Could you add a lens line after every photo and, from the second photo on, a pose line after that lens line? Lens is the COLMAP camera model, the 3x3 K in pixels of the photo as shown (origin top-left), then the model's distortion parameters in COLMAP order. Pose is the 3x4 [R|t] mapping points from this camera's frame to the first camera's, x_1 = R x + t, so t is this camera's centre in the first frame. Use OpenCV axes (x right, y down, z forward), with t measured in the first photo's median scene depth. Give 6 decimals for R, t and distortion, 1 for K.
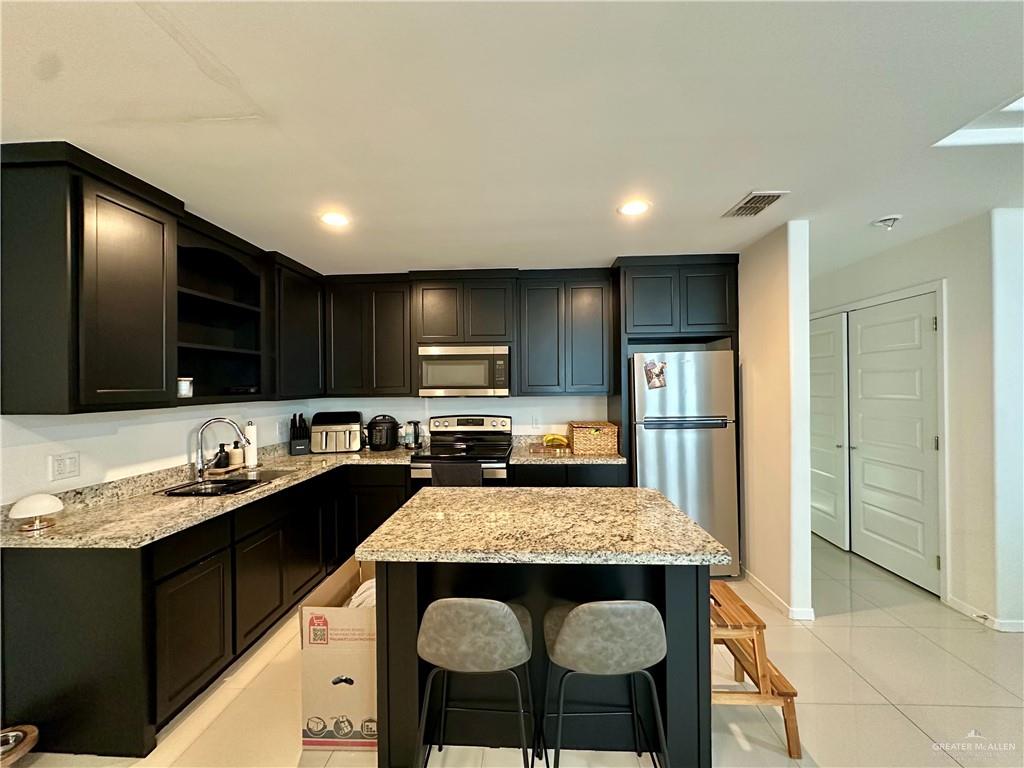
lens RADIAL K [[411.0, 0, 517.1], [0, 411.0, 384.7], [0, 0, 1]] dist [-0.004710, 0.001441]
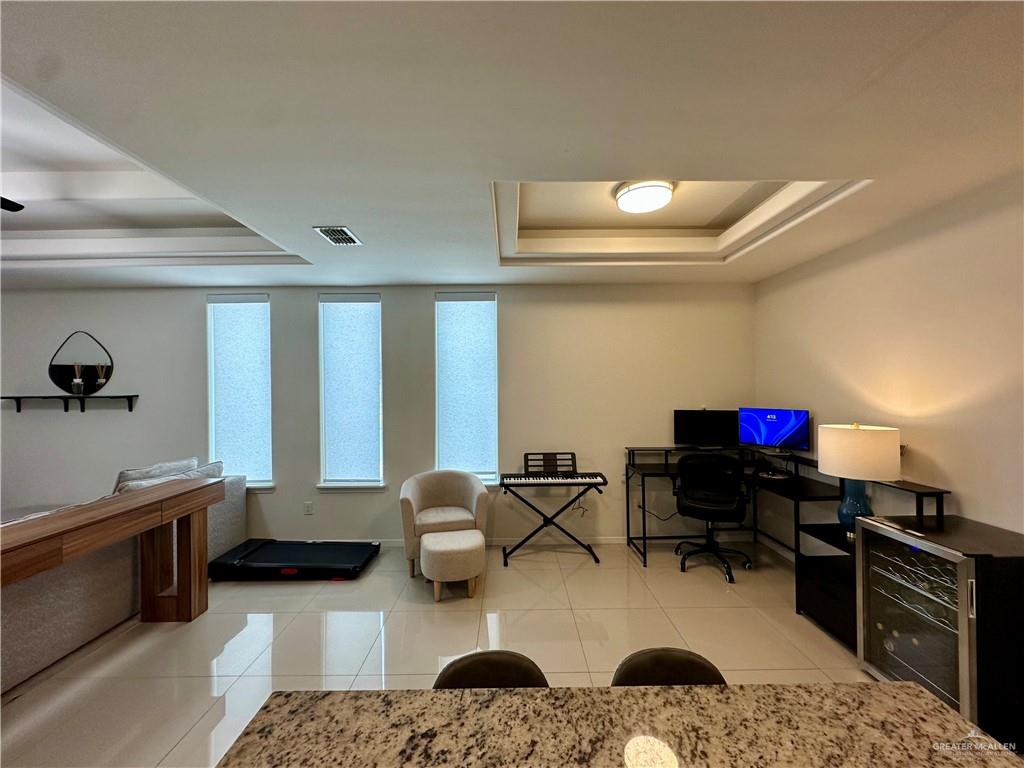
lens RADIAL K [[411.0, 0, 513.9], [0, 411.0, 383.1], [0, 0, 1]] dist [-0.004710, 0.001441]
pose [[-0.998548, 0.022615, -0.048893, 0.088503], [0.023008, 0.999707, -0.007506, -0.011971], [0.048709, -0.008620, -0.998776, 0.744094]]
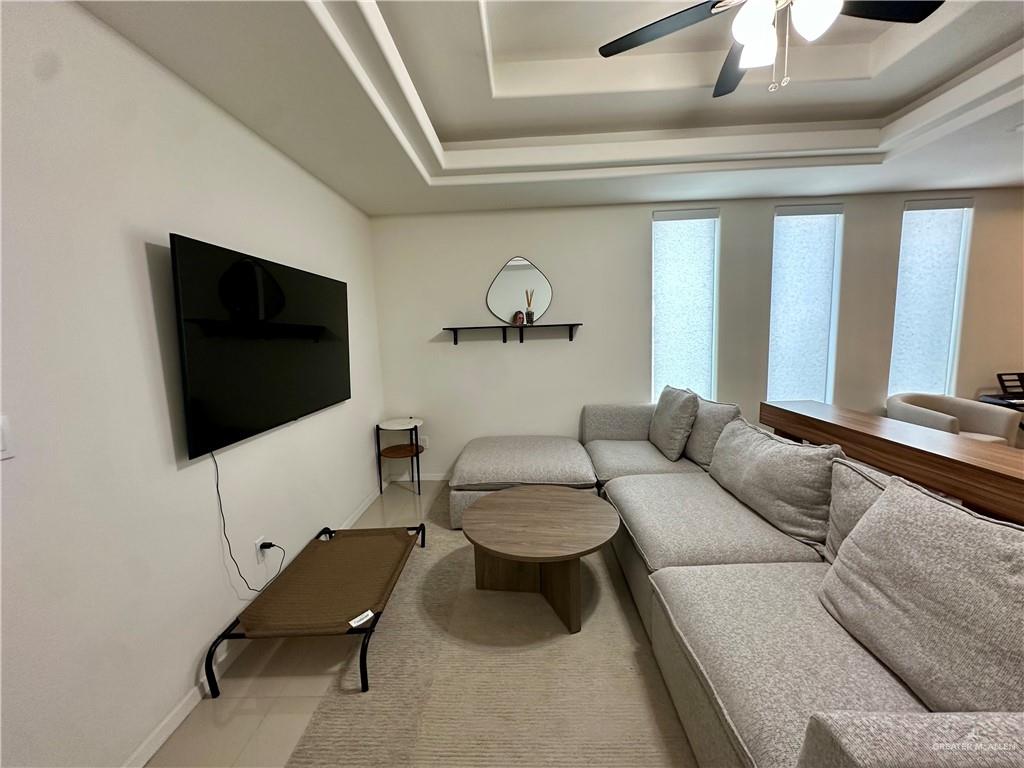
lens RADIAL K [[411.0, 0, 519.2], [0, 411.0, 380.1], [0, 0, 1]] dist [-0.004710, 0.001441]
pose [[-0.998338, 0.052195, -0.024425, 1.420550], [0.048582, 0.990264, 0.130452, -0.011884], [0.030996, 0.129049, -0.991154, 0.632311]]
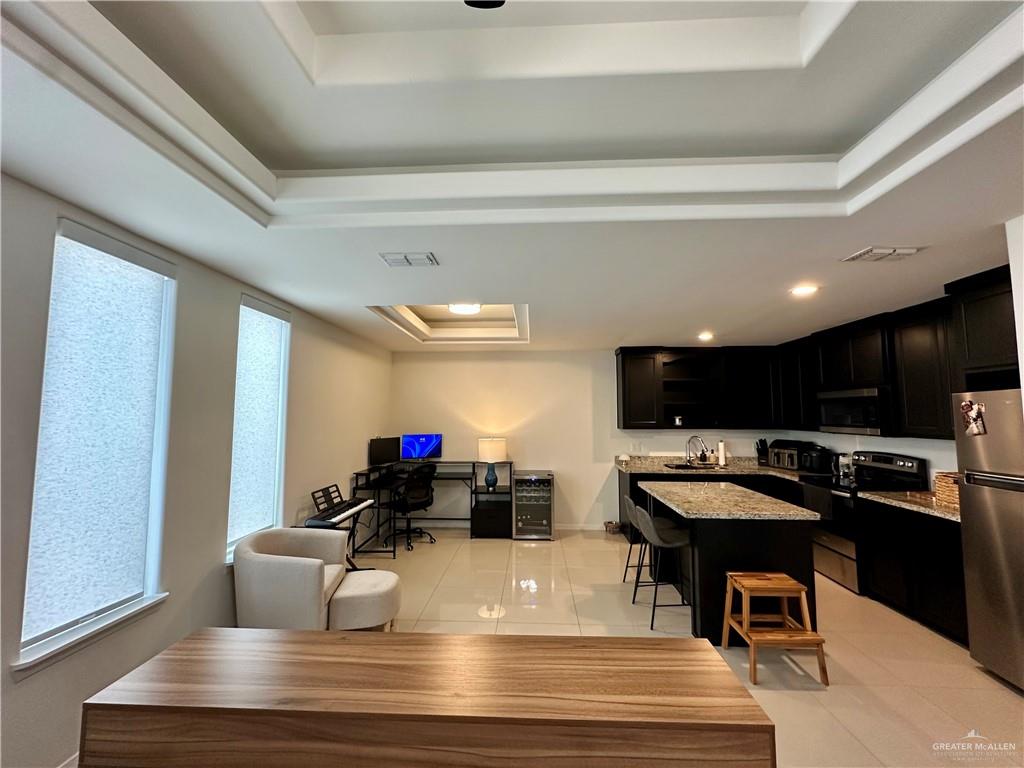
lens RADIAL K [[411.0, 0, 510.7], [0, 411.0, 381.3], [0, 0, 1]] dist [-0.004710, 0.001441]
pose [[-0.007015, -0.070751, -0.997469, 1.192778], [-0.000841, 0.997494, -0.070747, -0.041871], [0.999975, 0.000342, -0.007057, 0.070836]]
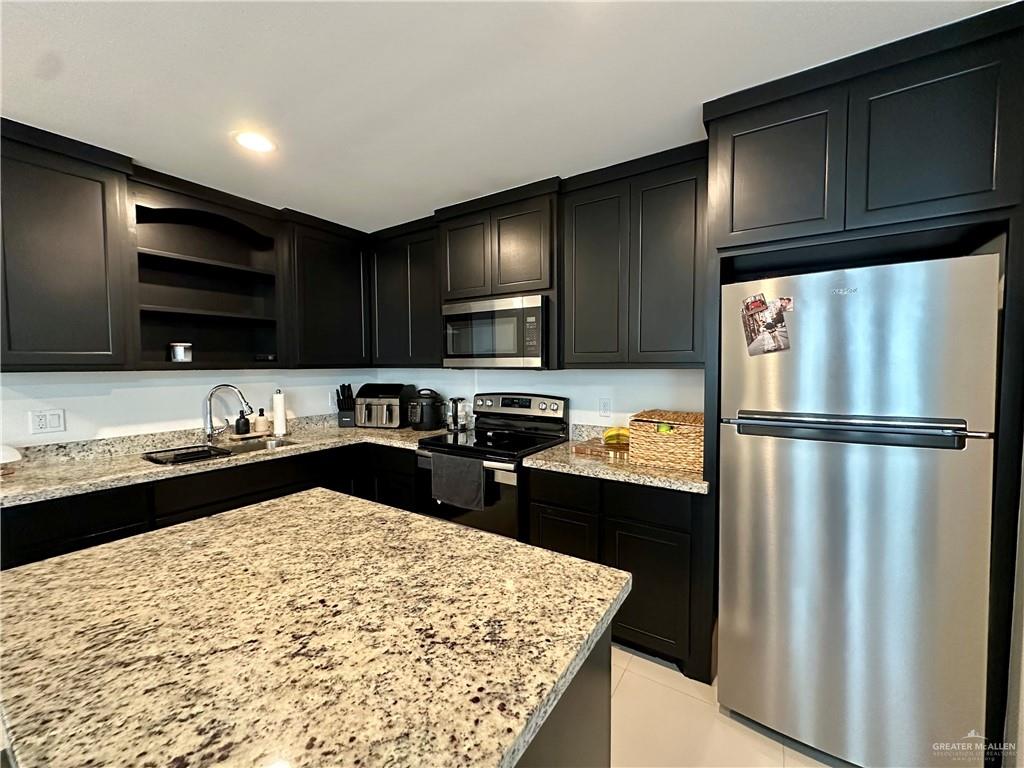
lens RADIAL K [[411.0, 0, 512.7], [0, 411.0, 385.9], [0, 0, 1]] dist [-0.004710, 0.001441]
pose [[0.861083, 0.032675, -0.507413, 0.332419], [-0.004550, 0.998388, 0.056570, 0.021599], [0.508444, -0.046402, 0.859844, 0.432884]]
